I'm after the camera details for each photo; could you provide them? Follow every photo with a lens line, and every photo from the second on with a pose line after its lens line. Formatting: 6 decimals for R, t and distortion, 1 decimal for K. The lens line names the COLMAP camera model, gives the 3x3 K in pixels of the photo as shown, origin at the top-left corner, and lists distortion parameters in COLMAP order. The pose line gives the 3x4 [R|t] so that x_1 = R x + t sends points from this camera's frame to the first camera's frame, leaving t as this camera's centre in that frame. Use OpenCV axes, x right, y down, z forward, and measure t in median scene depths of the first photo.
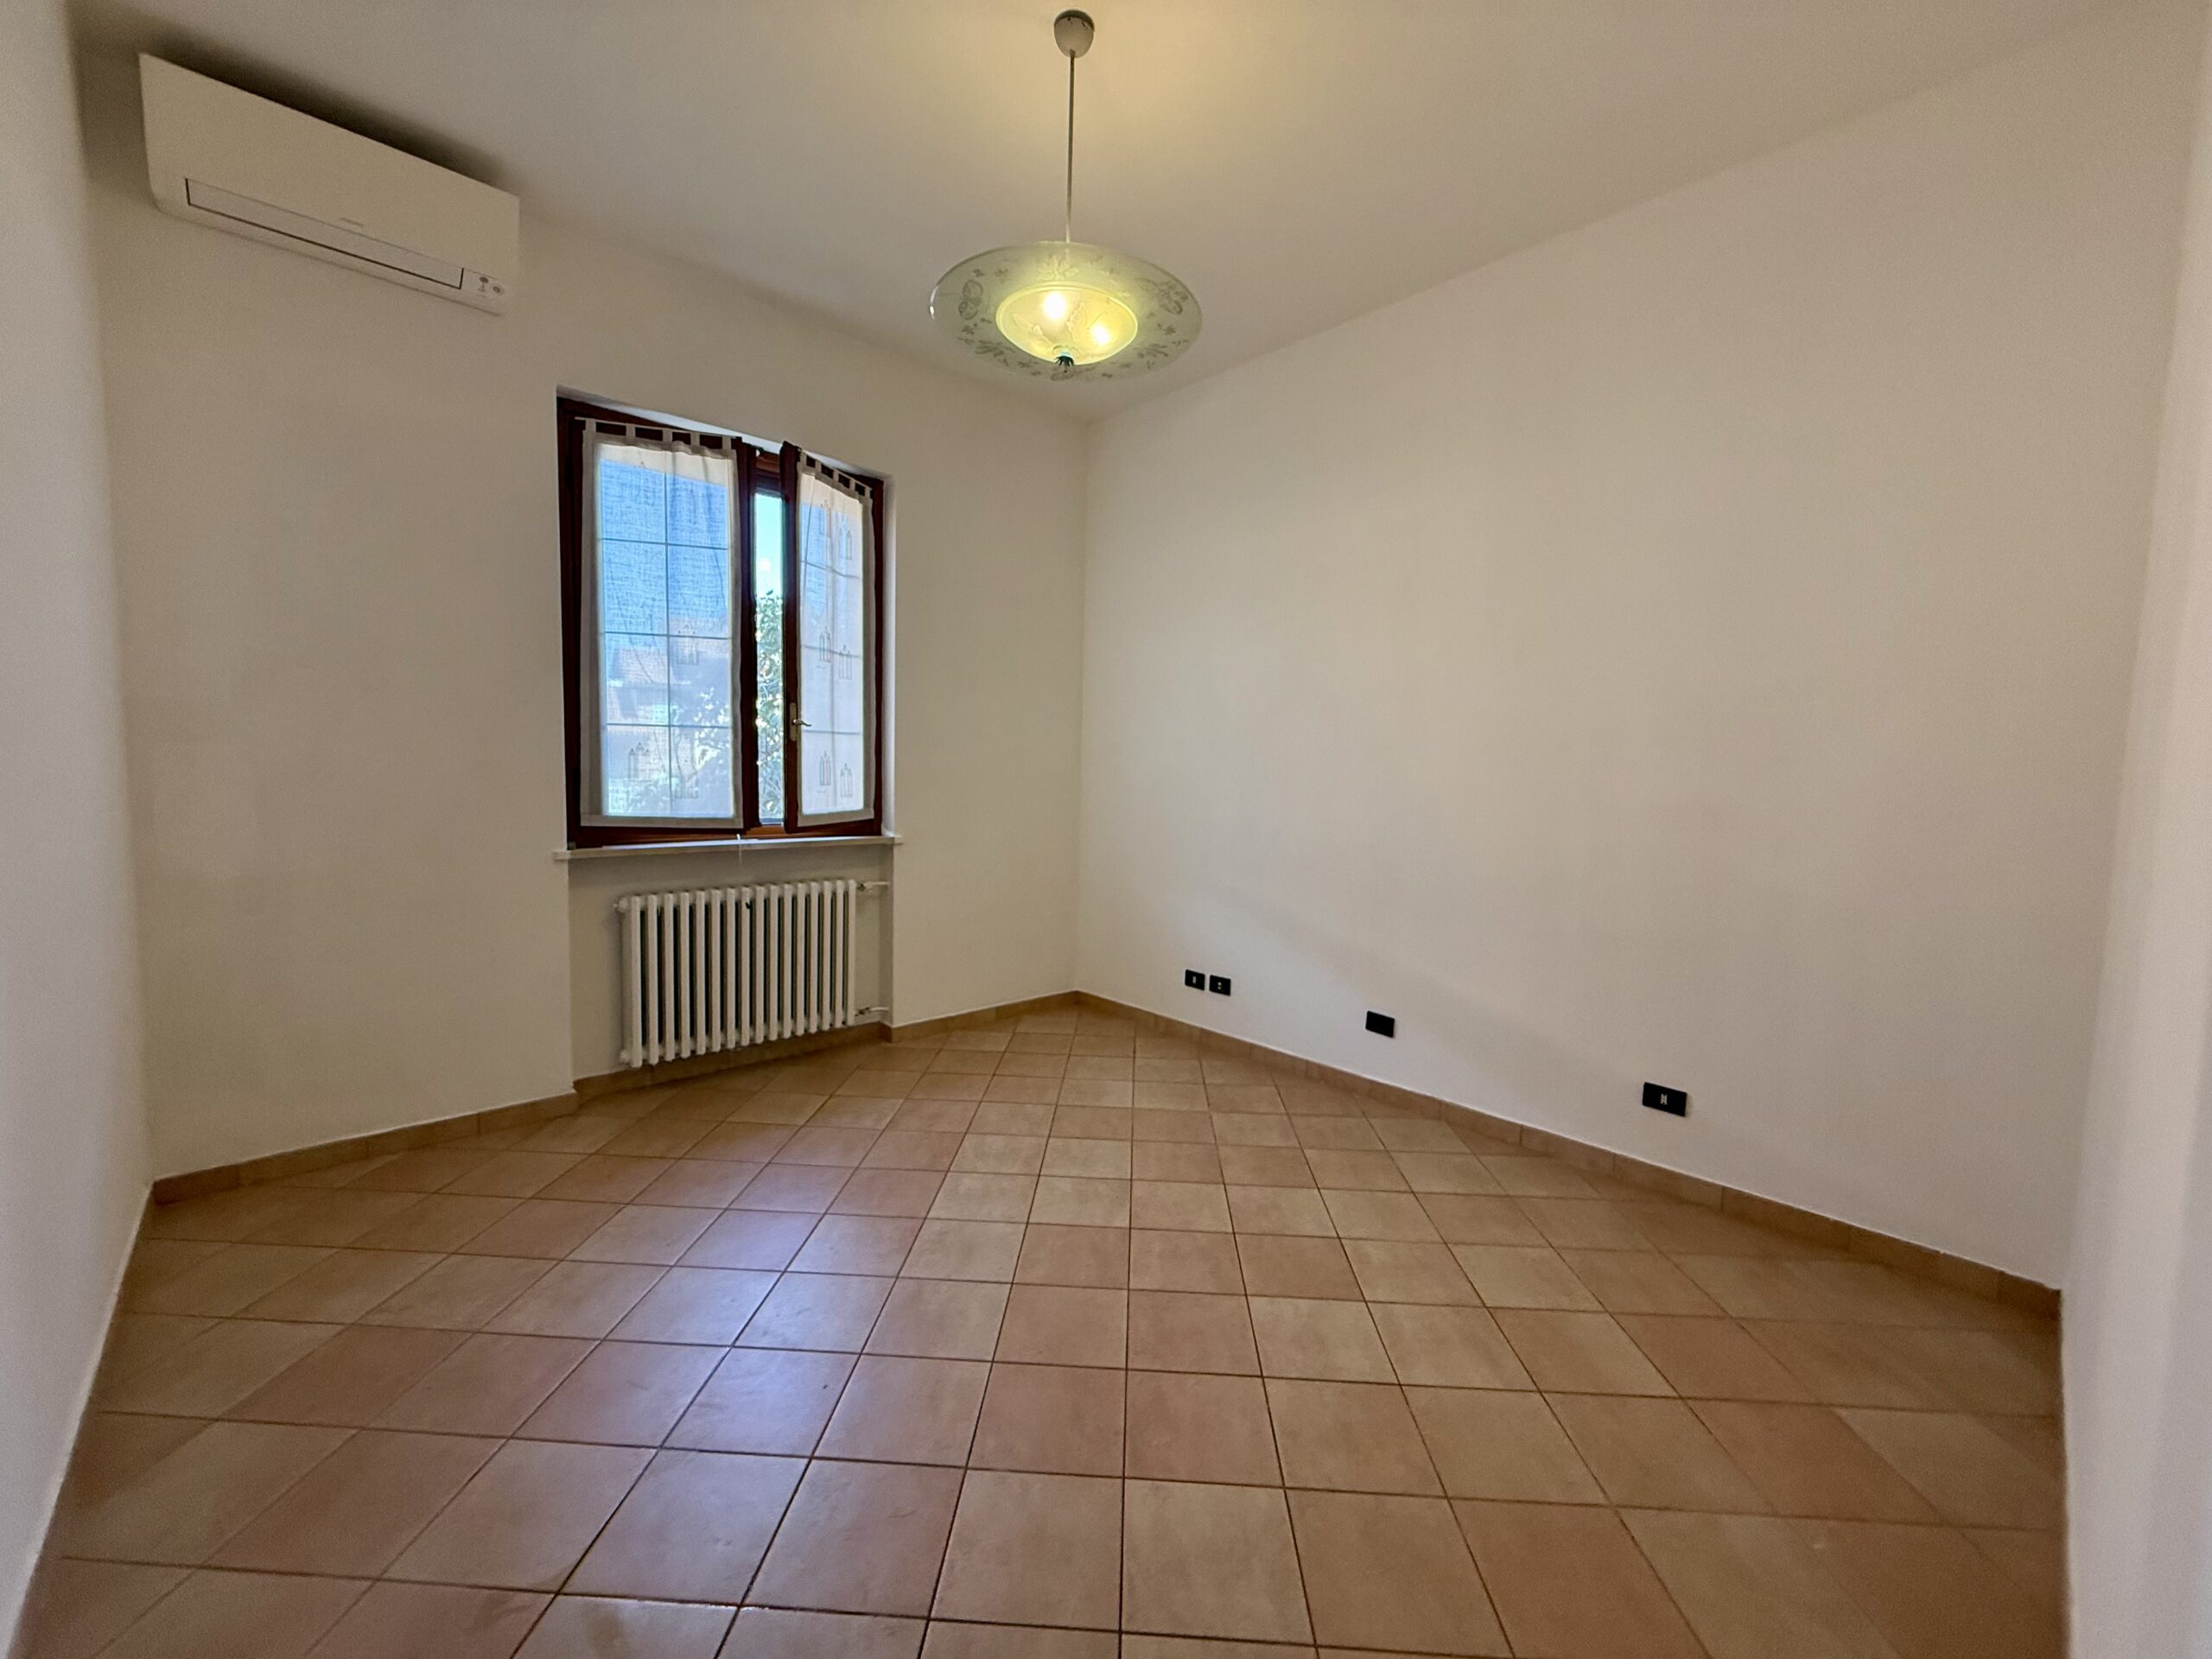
lens RADIAL K [[883.6, 0, 1099.6], [0, 883.6, 826.5], [0, 0, 1]] dist [-0.001966, 0.000085]
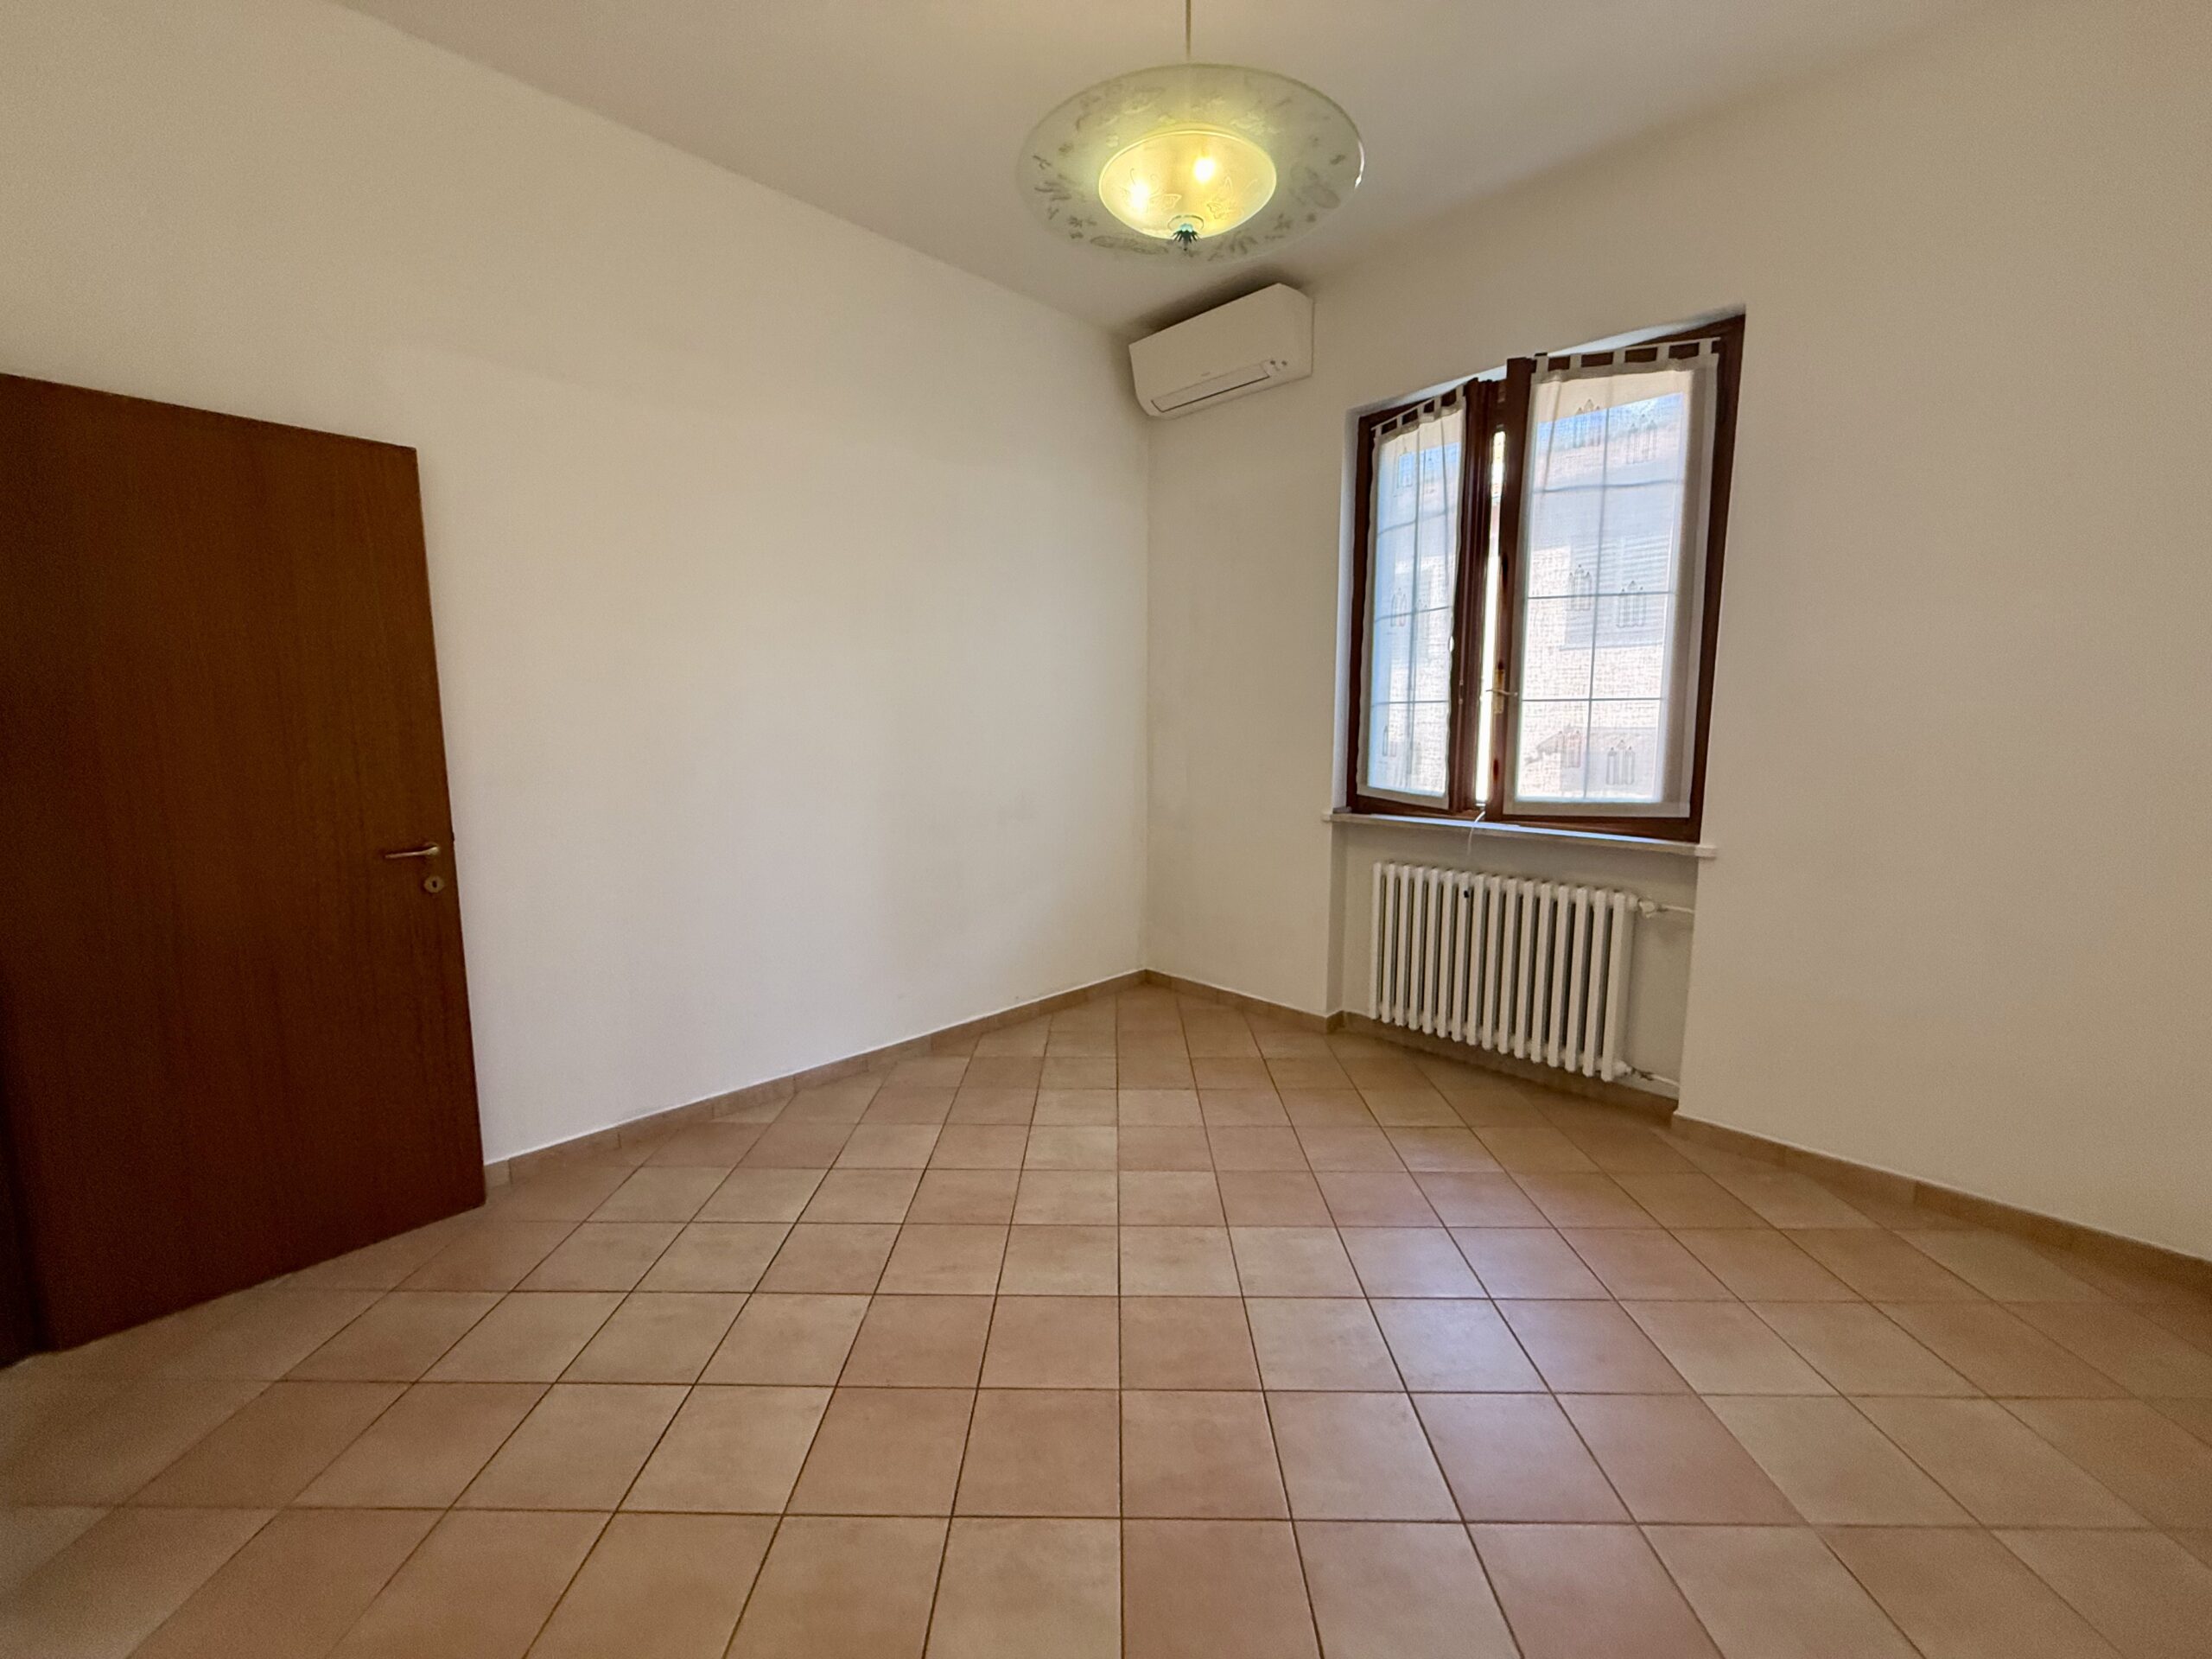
lens RADIAL K [[883.6, 0, 1099.6], [0, 883.6, 826.5], [0, 0, 1]] dist [-0.001966, 0.000085]
pose [[0.028078, 0.102290, -0.994358, 0.523622], [-0.066669, 0.992727, 0.100240, -0.049262], [0.997380, 0.063478, 0.034693, 0.607084]]
